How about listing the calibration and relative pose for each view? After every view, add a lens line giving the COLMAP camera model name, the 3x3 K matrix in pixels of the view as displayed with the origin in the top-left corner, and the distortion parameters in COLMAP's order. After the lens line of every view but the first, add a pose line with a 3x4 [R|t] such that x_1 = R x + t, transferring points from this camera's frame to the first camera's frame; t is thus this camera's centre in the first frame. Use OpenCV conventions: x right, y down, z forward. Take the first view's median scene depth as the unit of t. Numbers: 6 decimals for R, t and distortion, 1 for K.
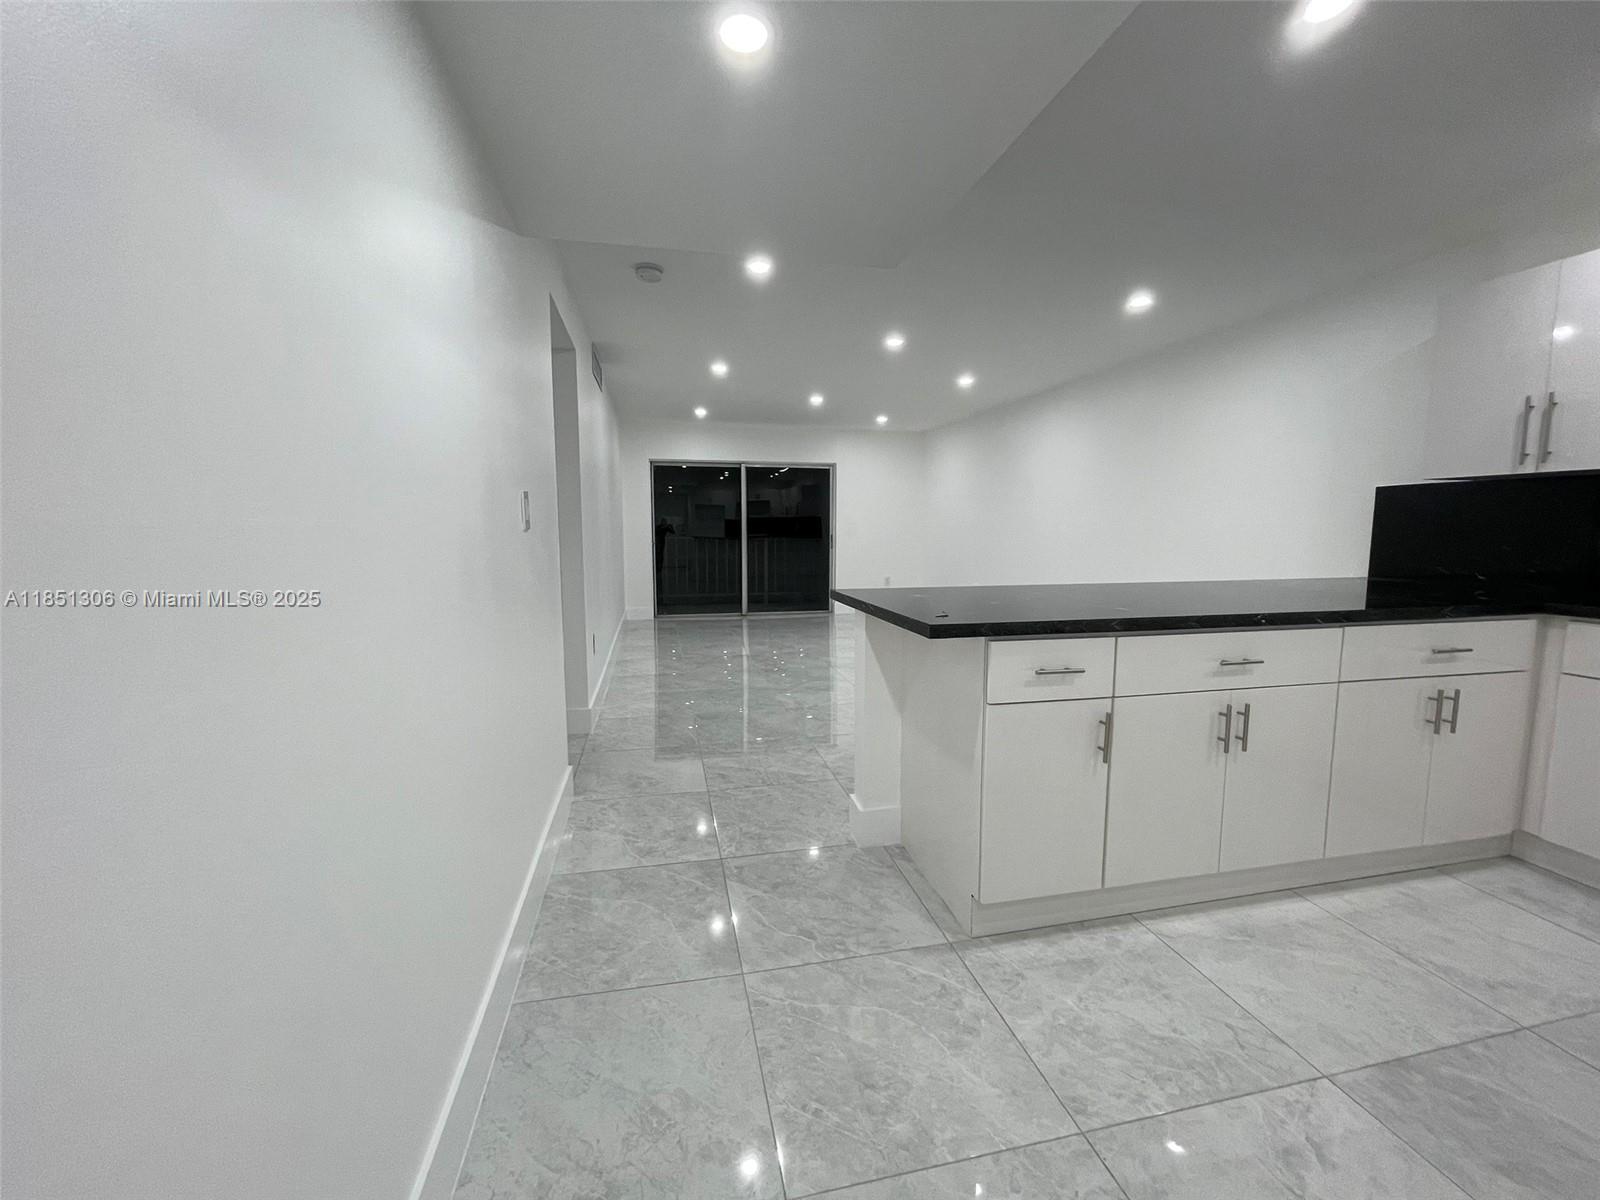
lens RADIAL K [[636.3, 0, 798.2], [0, 636.3, 596.4], [0, 0, 1]] dist [-0.002294, -0.000069]
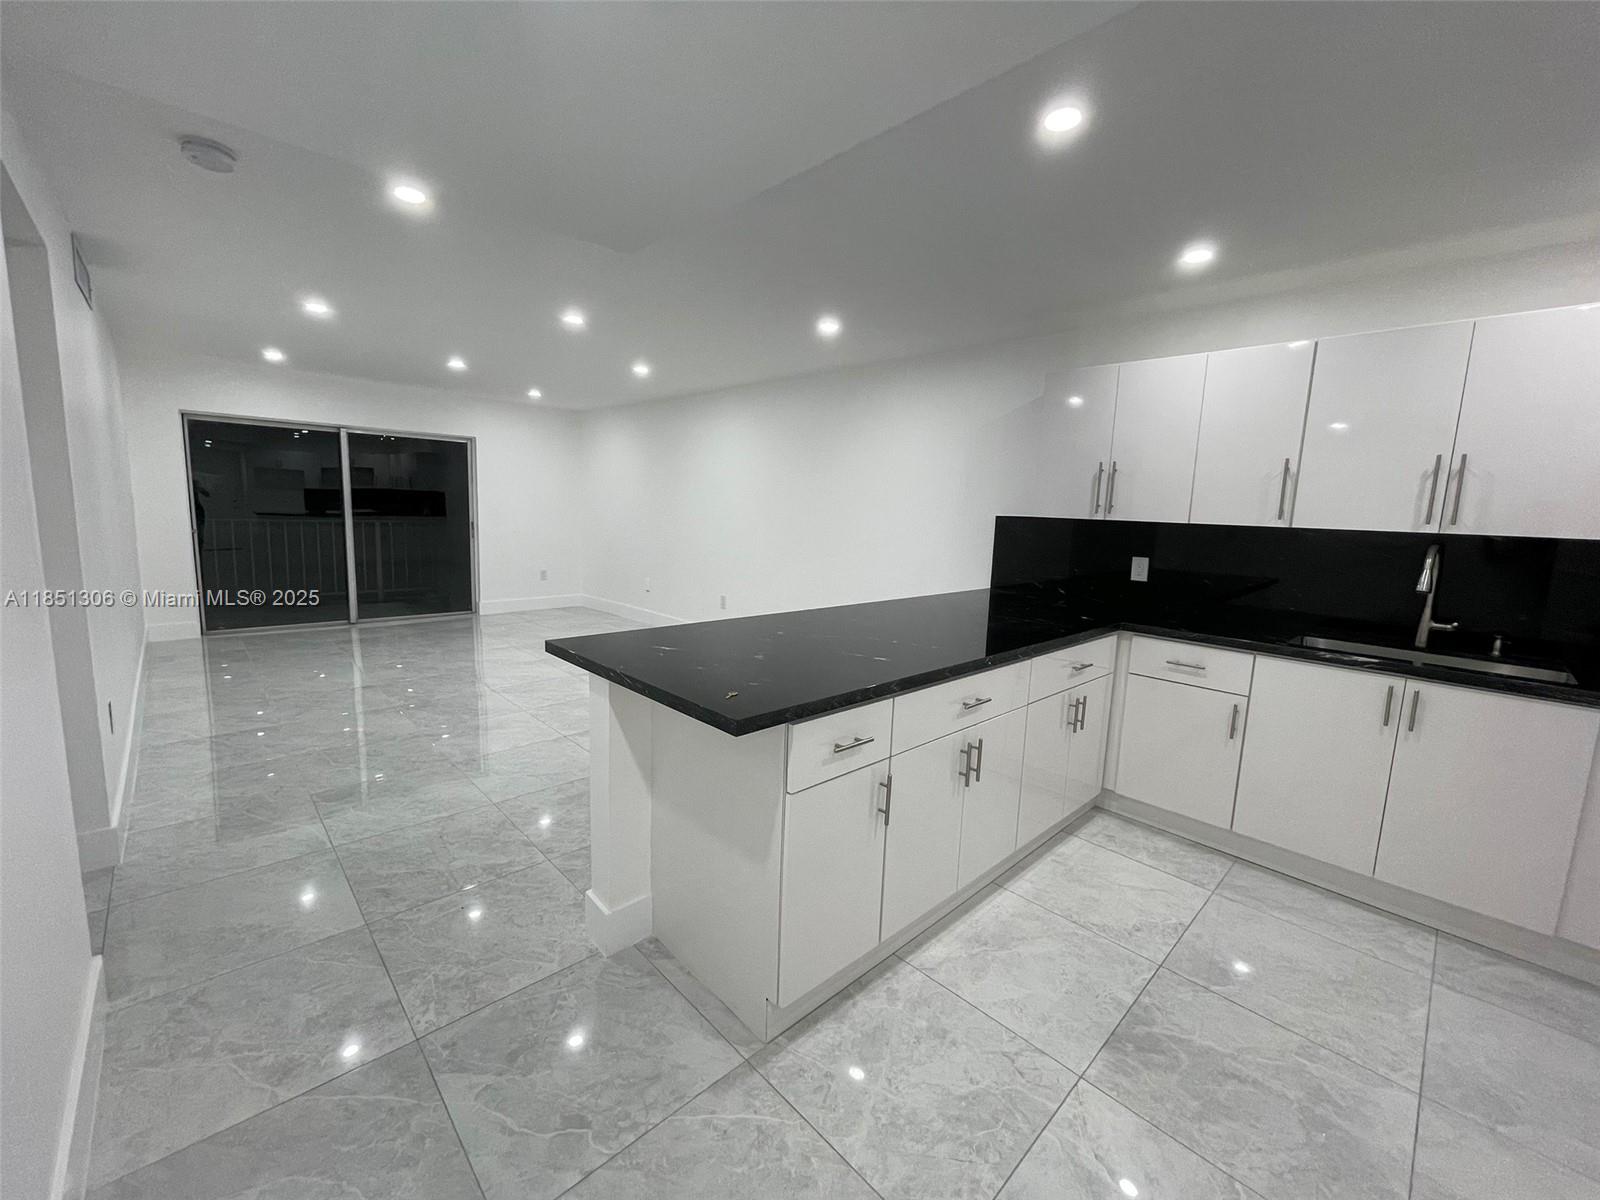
lens RADIAL K [[643.6, 0, 795.0], [0, 643.6, 595.3], [0, 0, 1]] dist [-0.002959, 0.000115]
pose [[0.854786, -0.040061, 0.517432, -0.114605], [0.020599, 0.998850, 0.043305, -0.112768], [-0.518571, -0.026358, 0.854628, 0.178924]]
